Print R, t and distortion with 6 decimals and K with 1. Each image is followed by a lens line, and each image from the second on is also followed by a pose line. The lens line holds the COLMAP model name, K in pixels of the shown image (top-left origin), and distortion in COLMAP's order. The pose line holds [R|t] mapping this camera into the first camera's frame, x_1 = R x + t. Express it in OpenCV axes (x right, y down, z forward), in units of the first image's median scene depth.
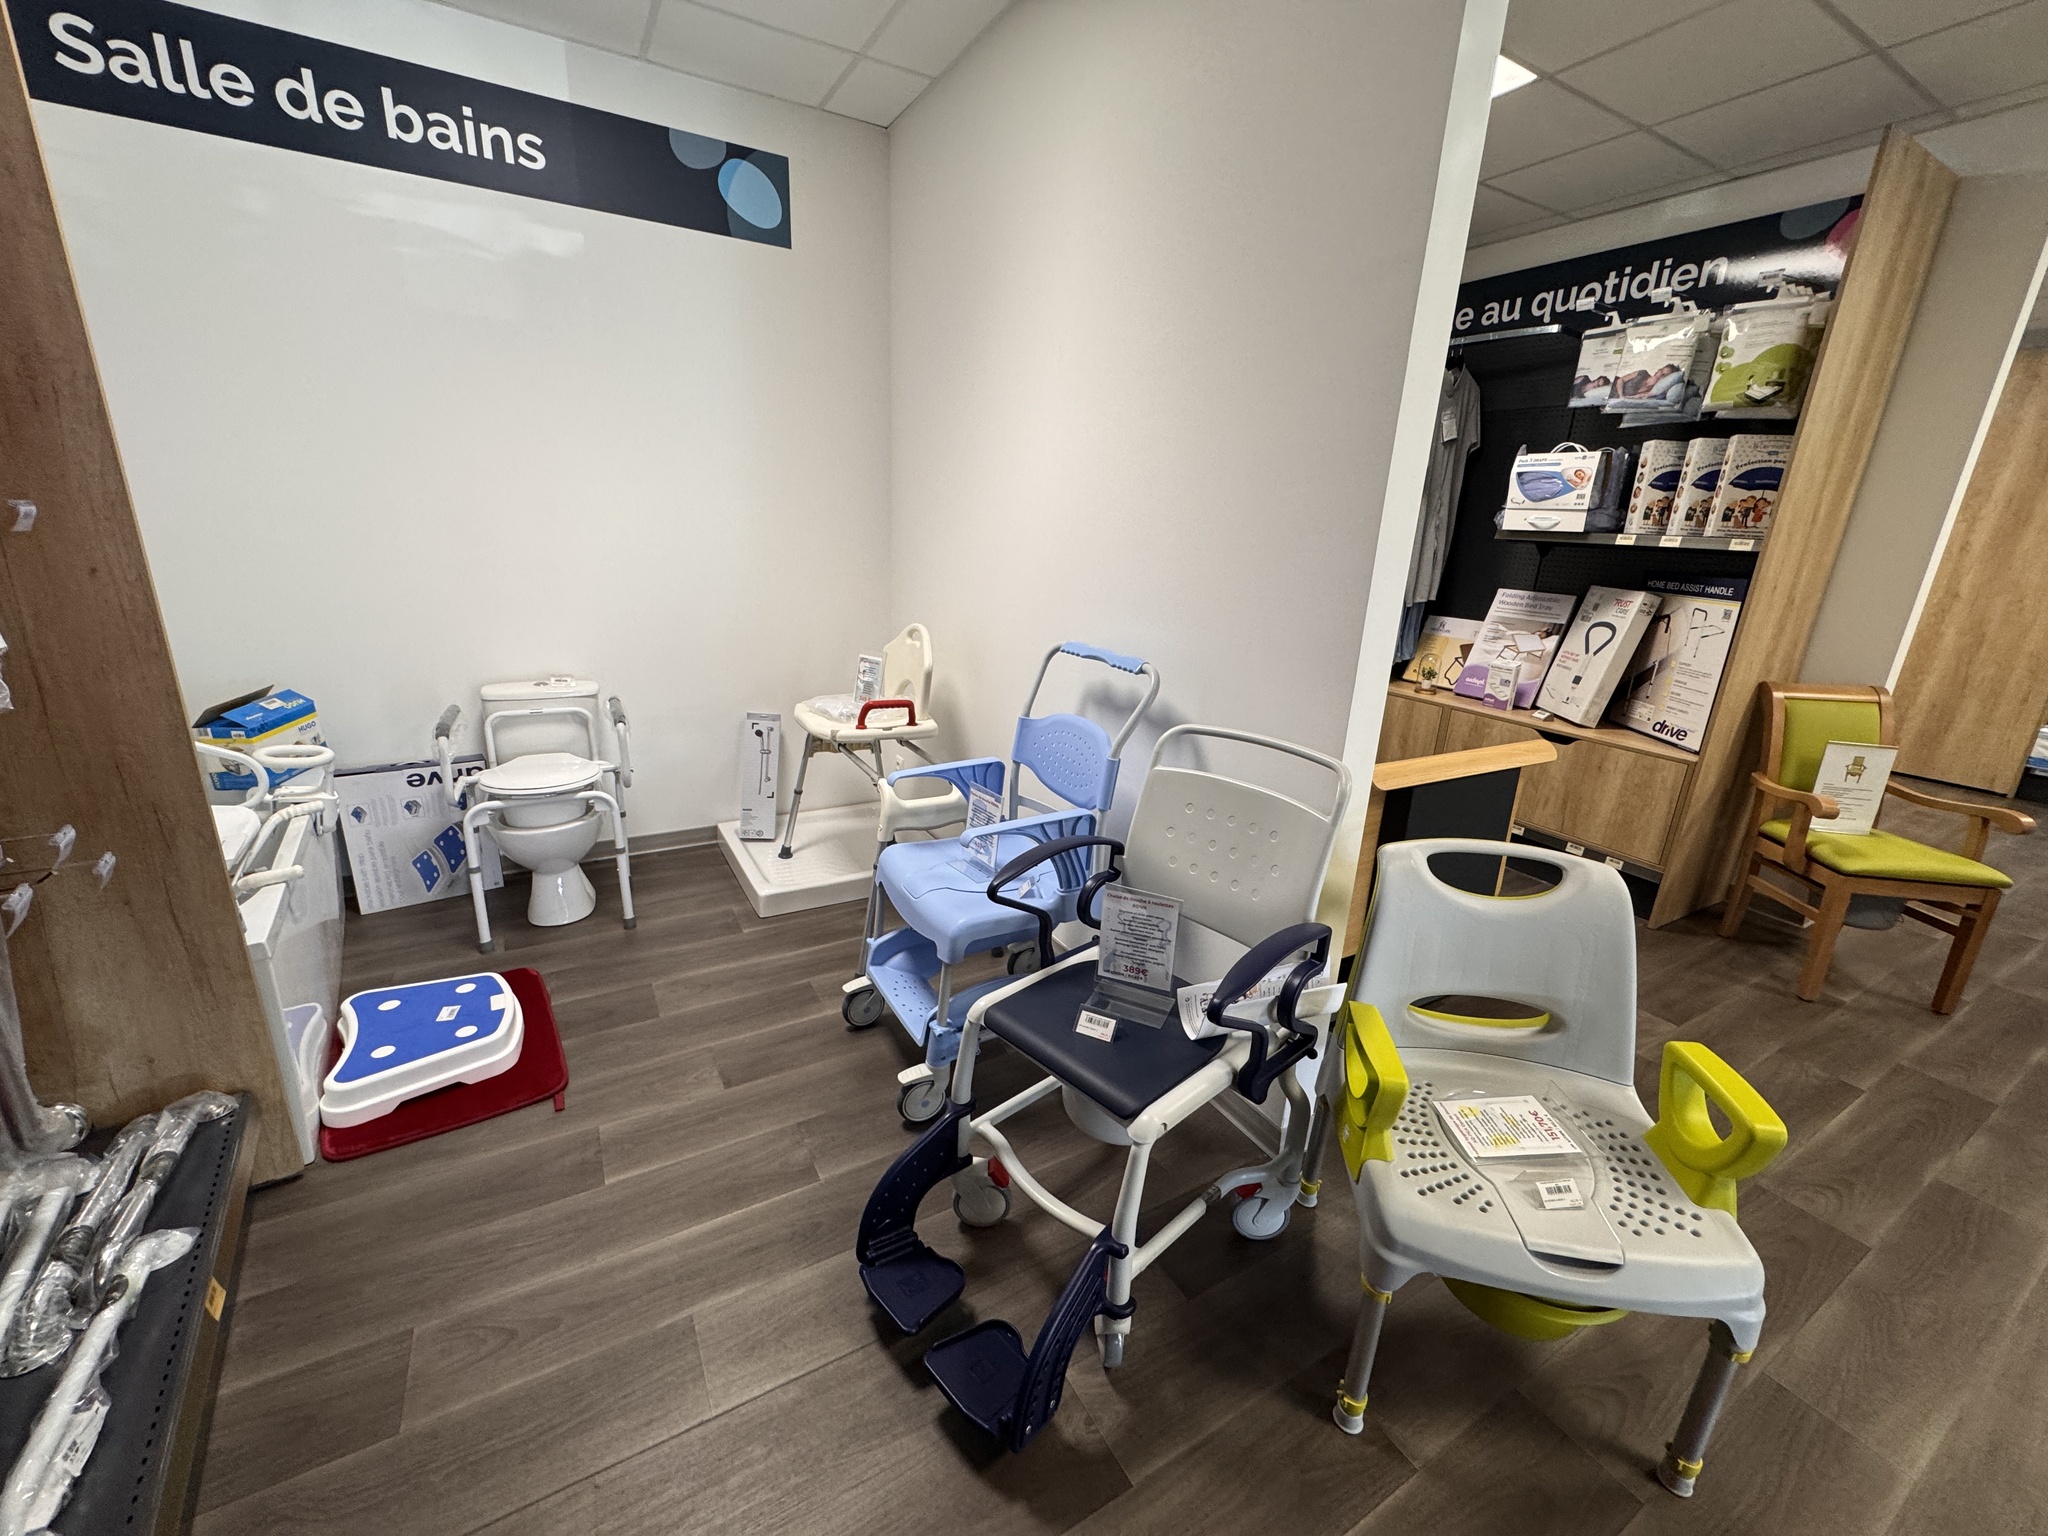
lens RADIAL K [[823.0, 0, 1020.9], [0, 823.0, 771.4], [0, 0, 1]] dist [-0.006558, 0.002269]
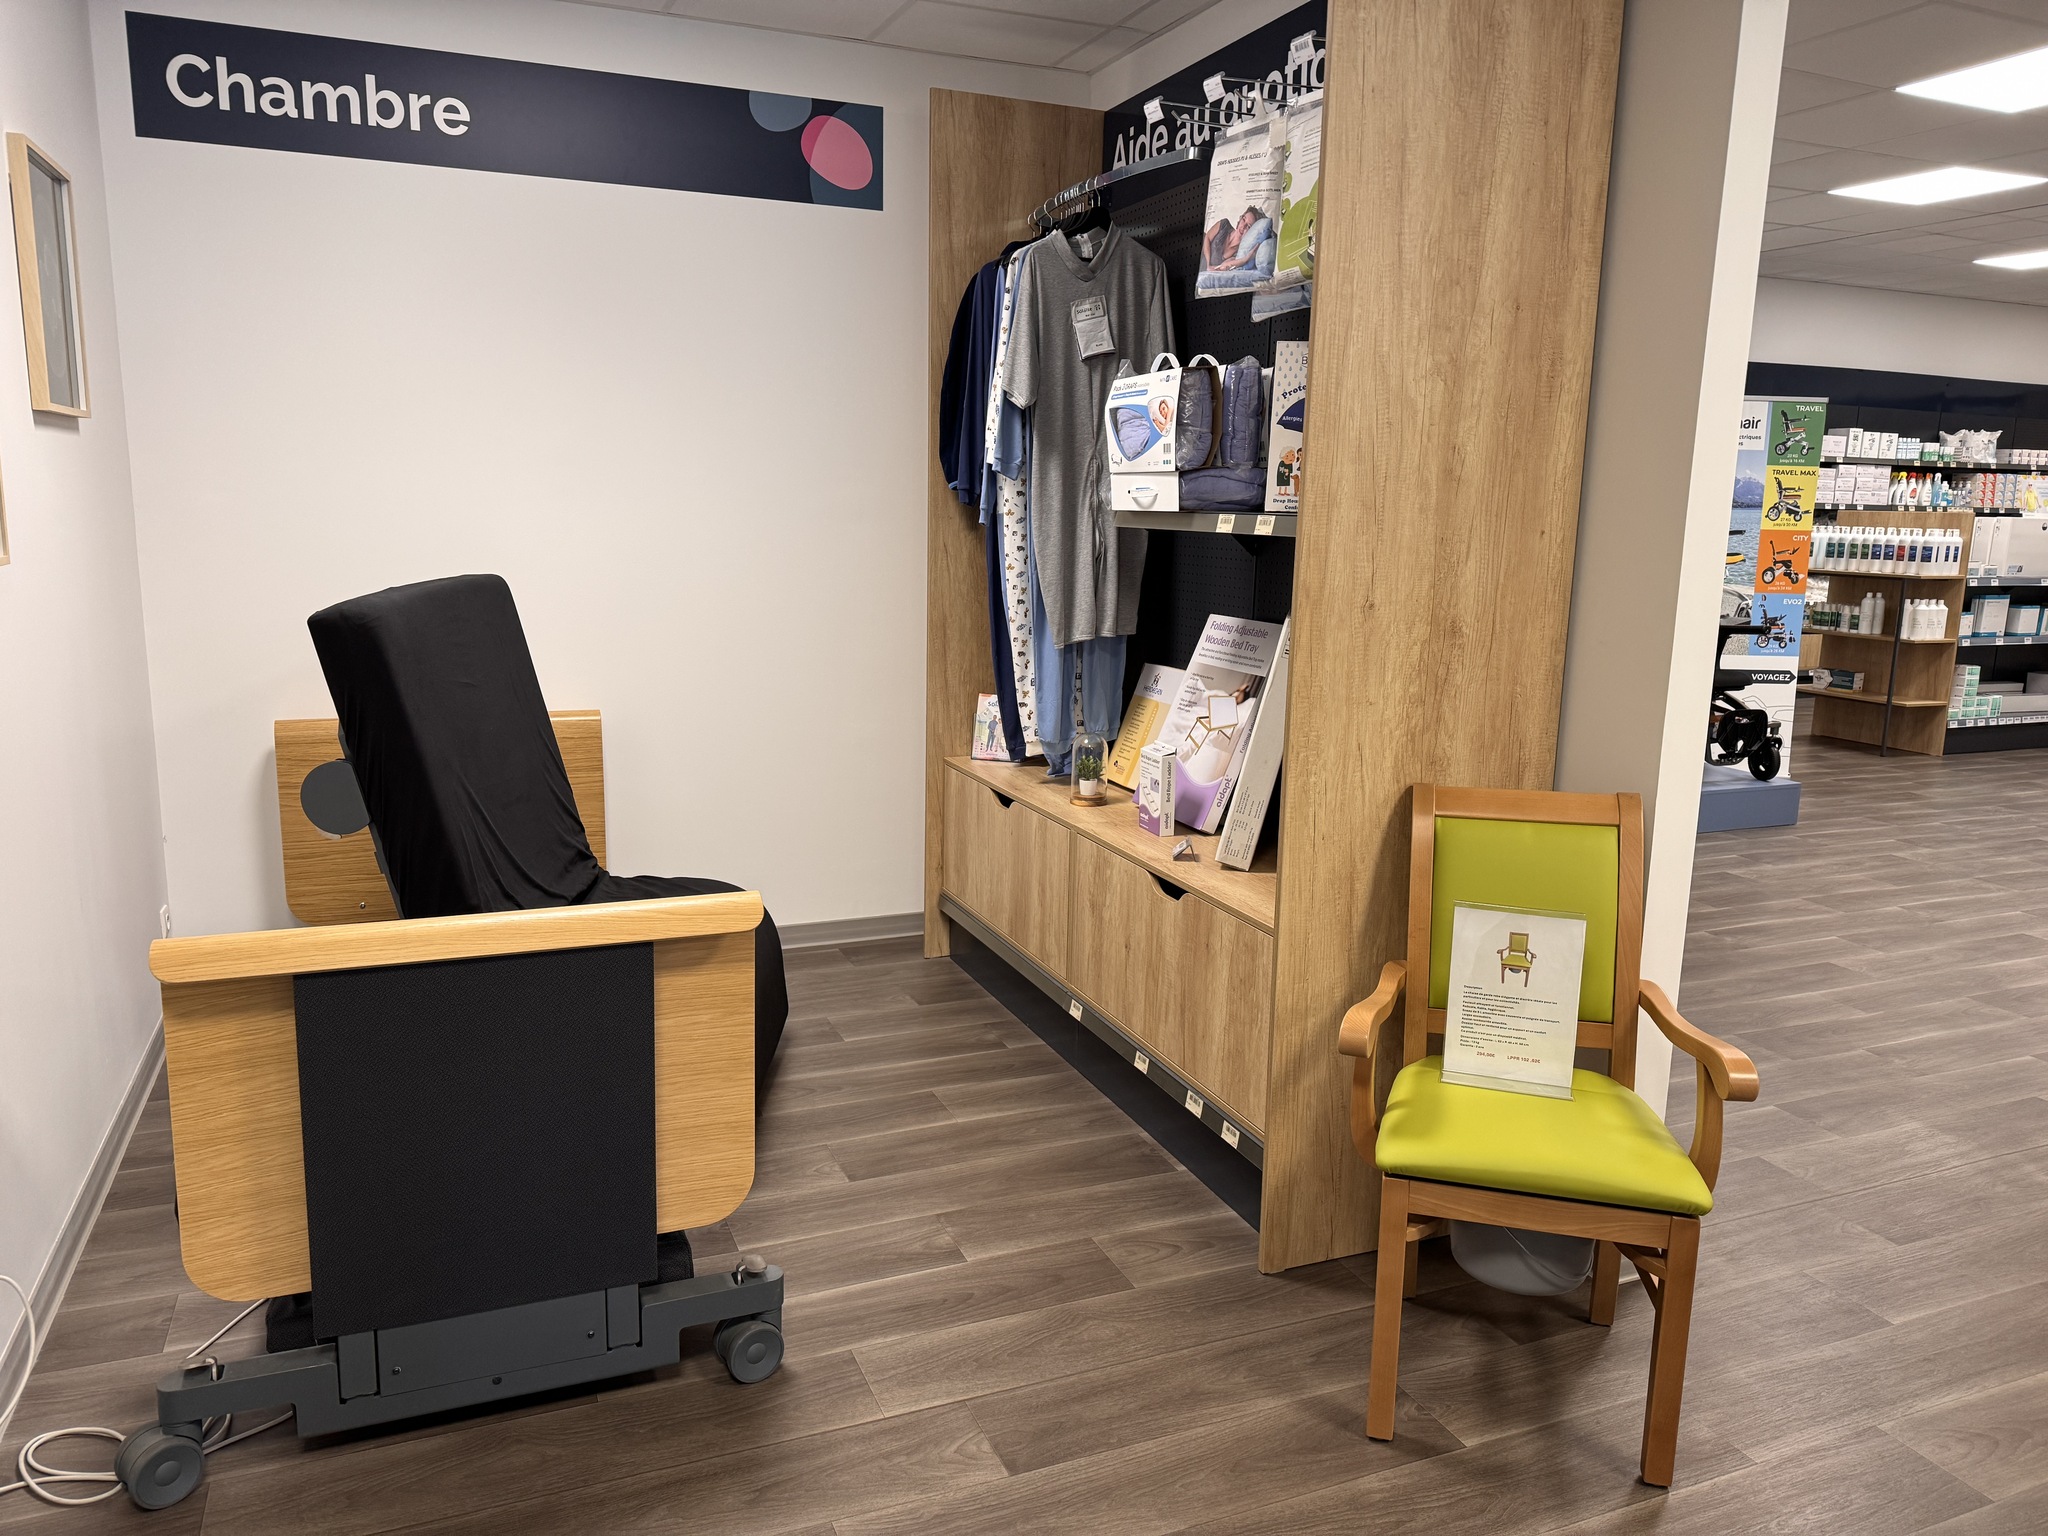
lens RADIAL K [[1442.0, 0, 1013.1], [0, 1442.0, 771.9], [0, 0, 1]] dist [0.054014, -0.060277]
pose [[0.991568, 0.000015, -0.129591, 0.722057], [-0.014815, 0.993457, -0.113243, -0.009658], [0.128742, 0.114208, 0.985080, 0.063993]]
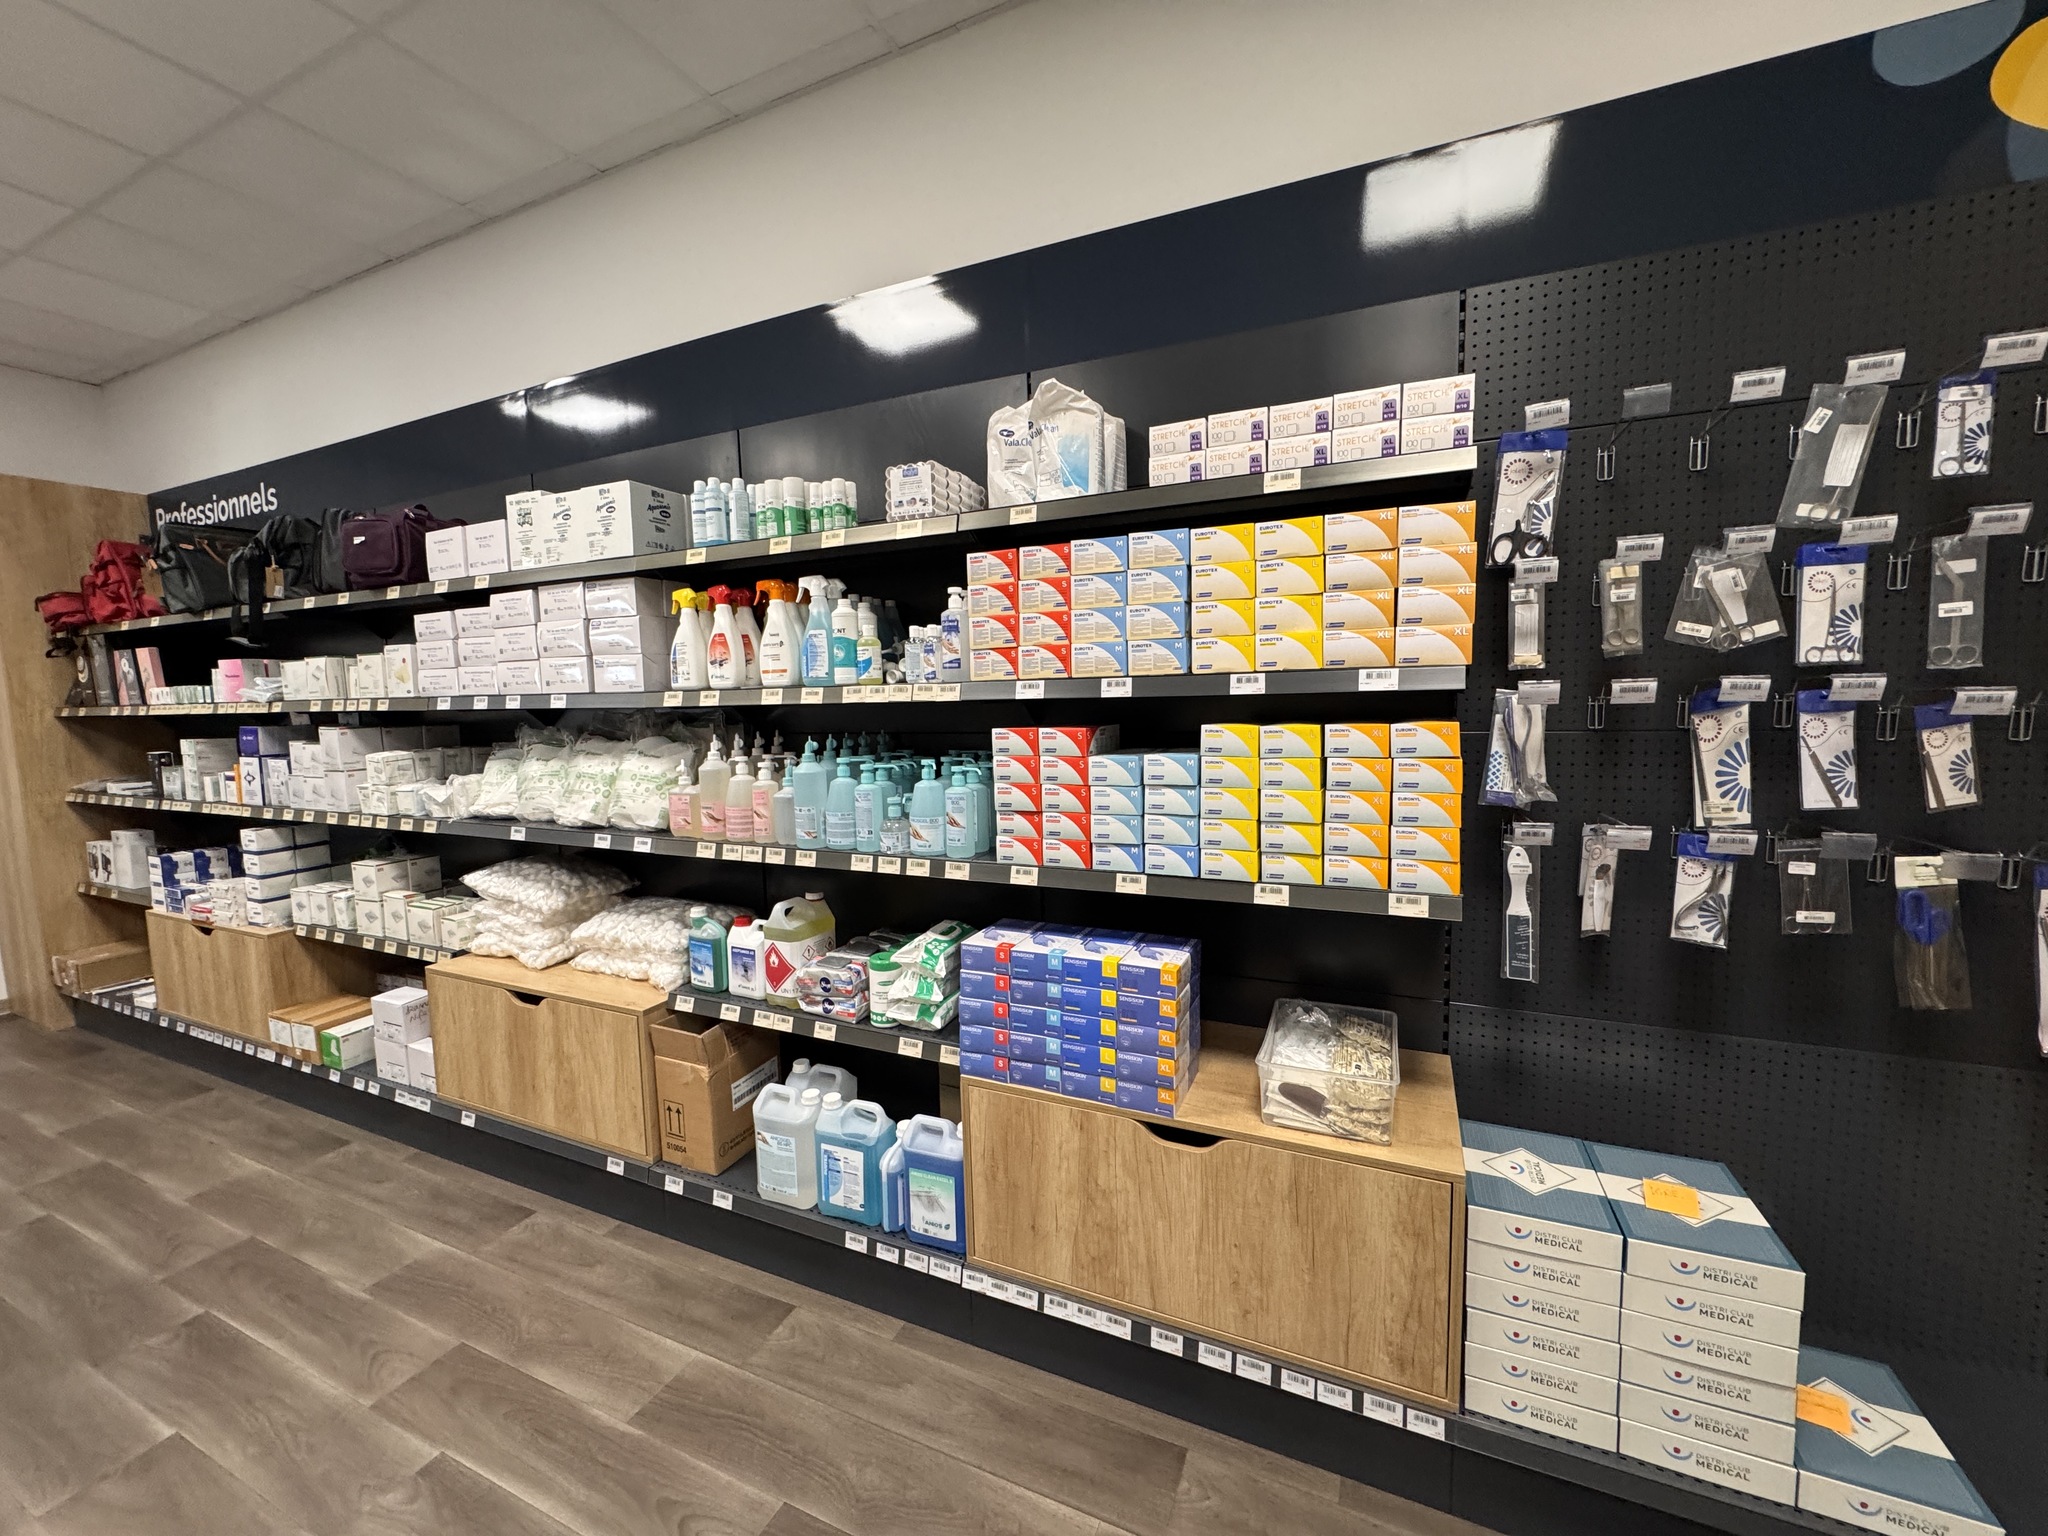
lens RADIAL K [[823.0, 0, 1017.8], [0, 823.0, 764.7], [0, 0, 1]] dist [-0.006558, 0.002269]
pose [[0.577832, 0.014516, -0.816027, 3.241289], [-0.190014, 0.974760, -0.117210, -1.063543], [0.793729, 0.222784, 0.566006, 3.833711]]
